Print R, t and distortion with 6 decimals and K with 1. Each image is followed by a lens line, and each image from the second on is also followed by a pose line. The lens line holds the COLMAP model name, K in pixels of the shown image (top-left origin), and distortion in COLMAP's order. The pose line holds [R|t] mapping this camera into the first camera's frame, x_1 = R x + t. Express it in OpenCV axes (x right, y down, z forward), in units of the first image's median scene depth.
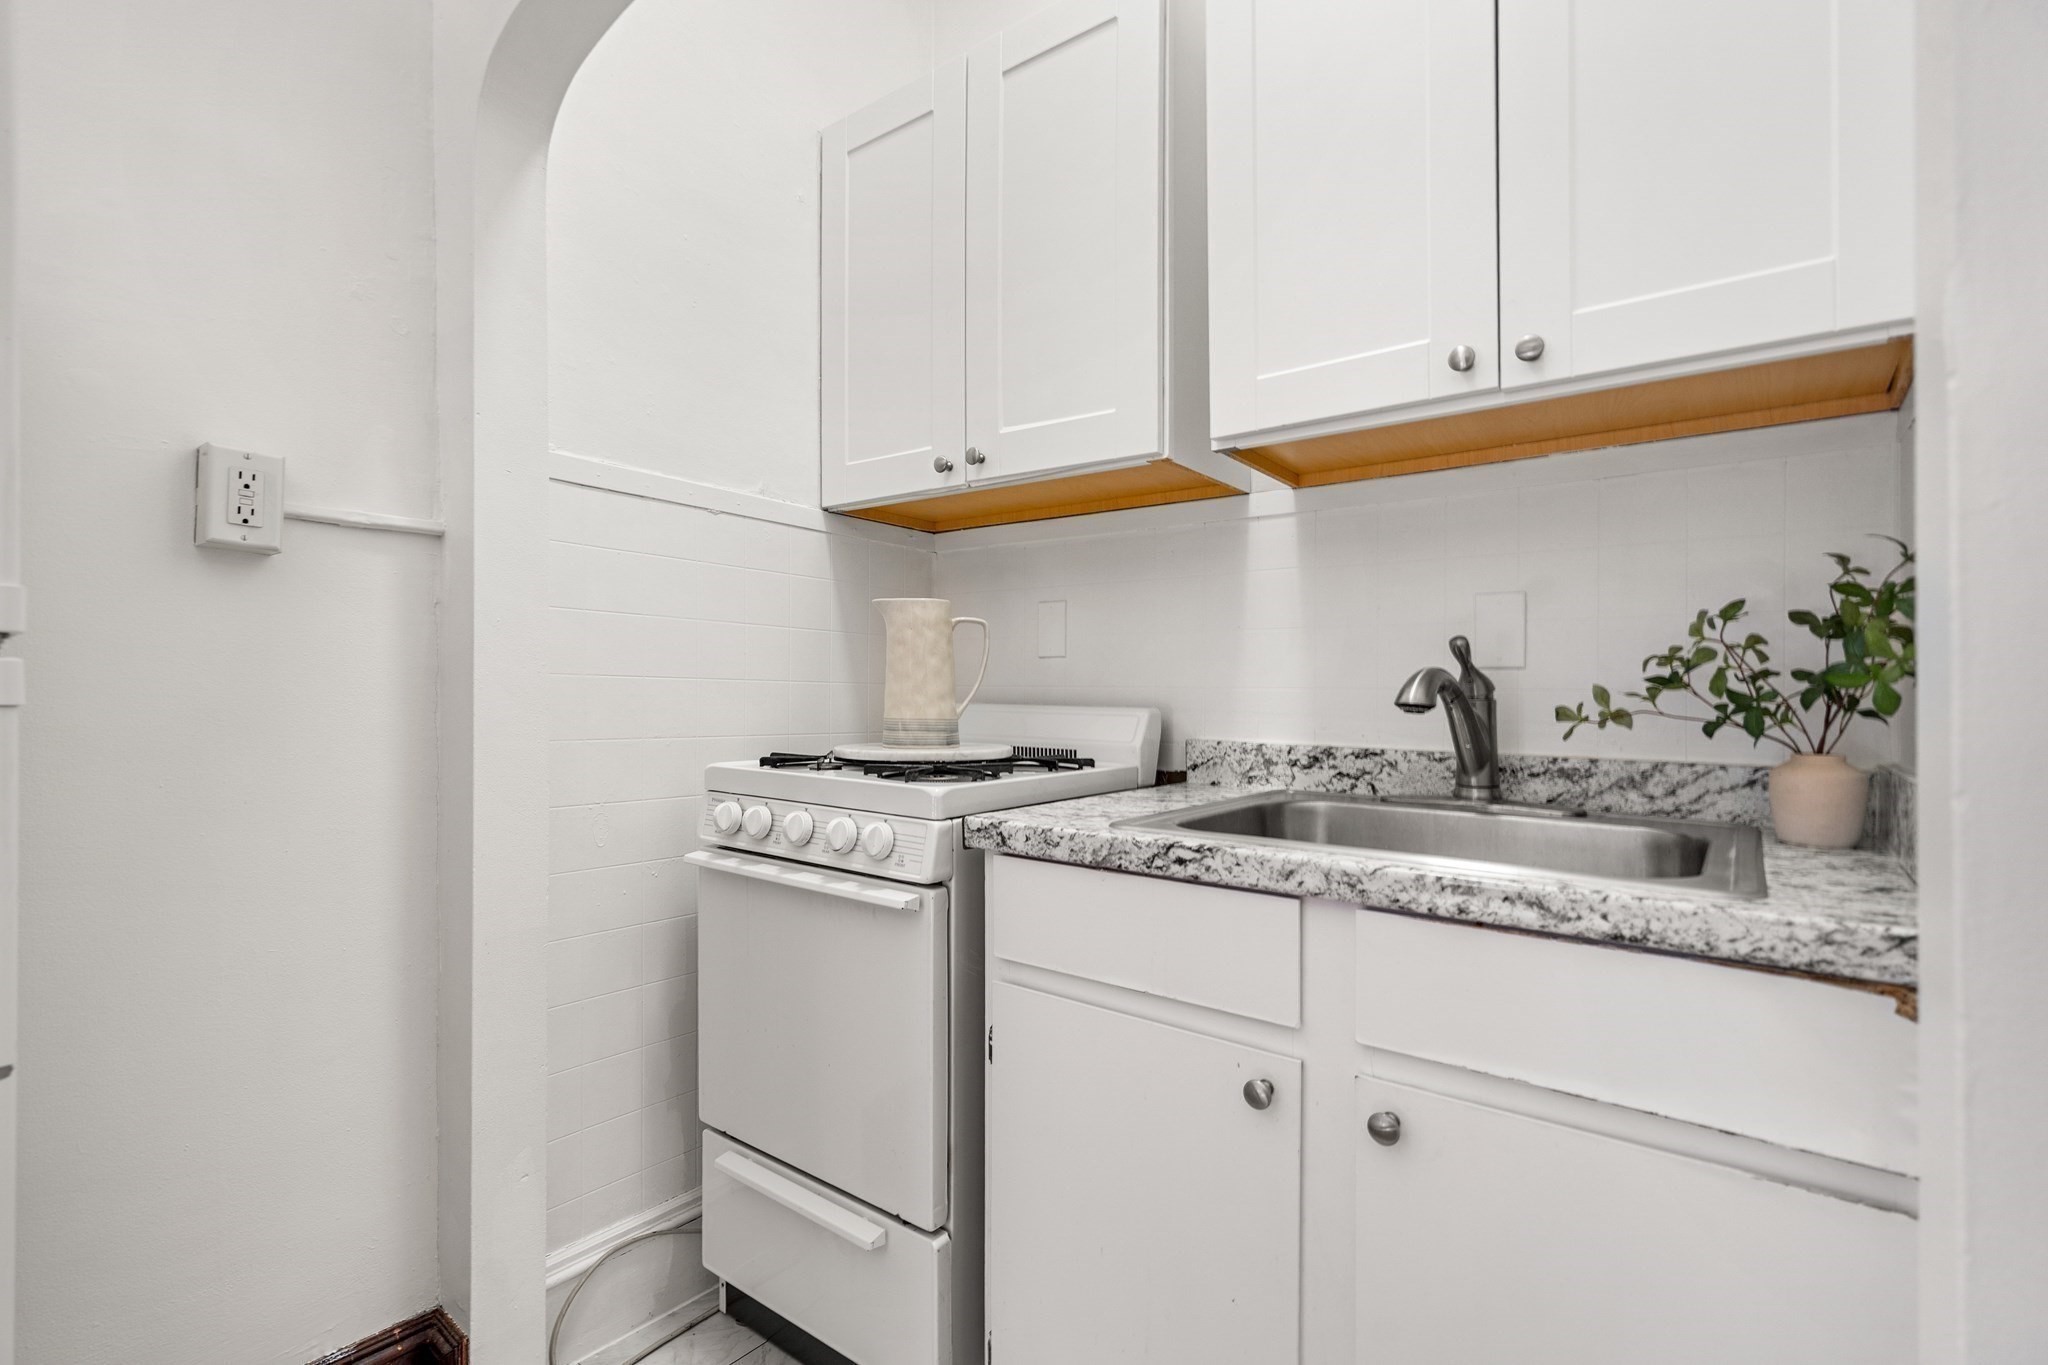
lens RADIAL K [[944.9, 0, 1015.6], [0, 944.9, 688.8], [0, 0, 1]] dist [-0.001873, 0.001008]
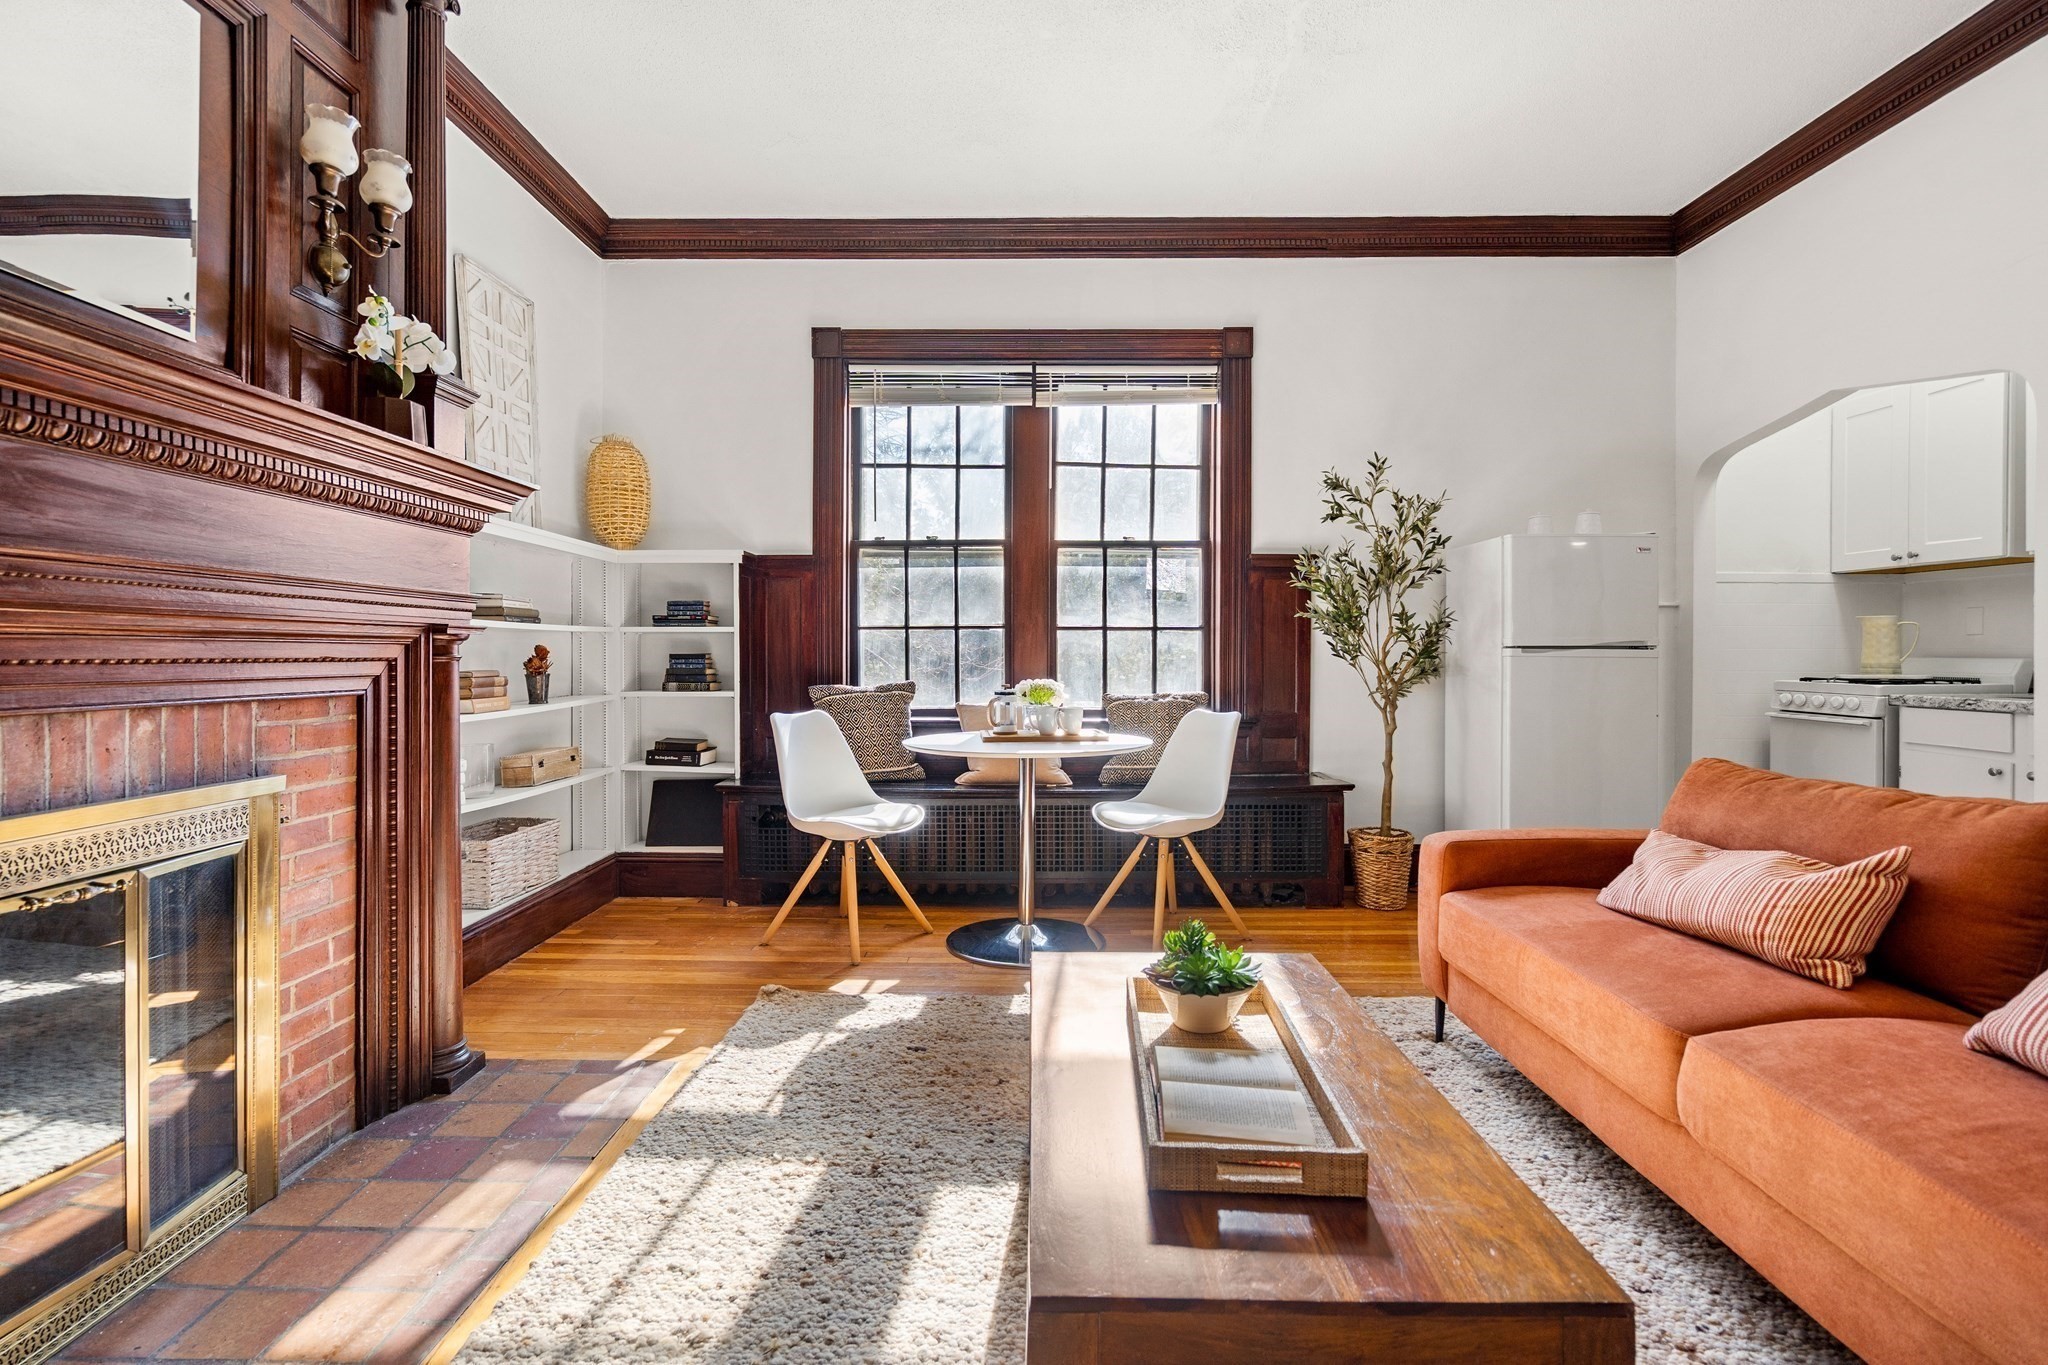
lens RADIAL K [[959.4, 0, 1021.5], [0, 959.4, 658.7], [0, 0, 1]] dist [-0.002865, 0.000538]
pose [[0.608428, -0.005796, -0.793588, 0.536665], [0.009672, 0.999953, 0.000113, -0.002897], [0.793550, -0.007744, 0.608456, -2.377843]]
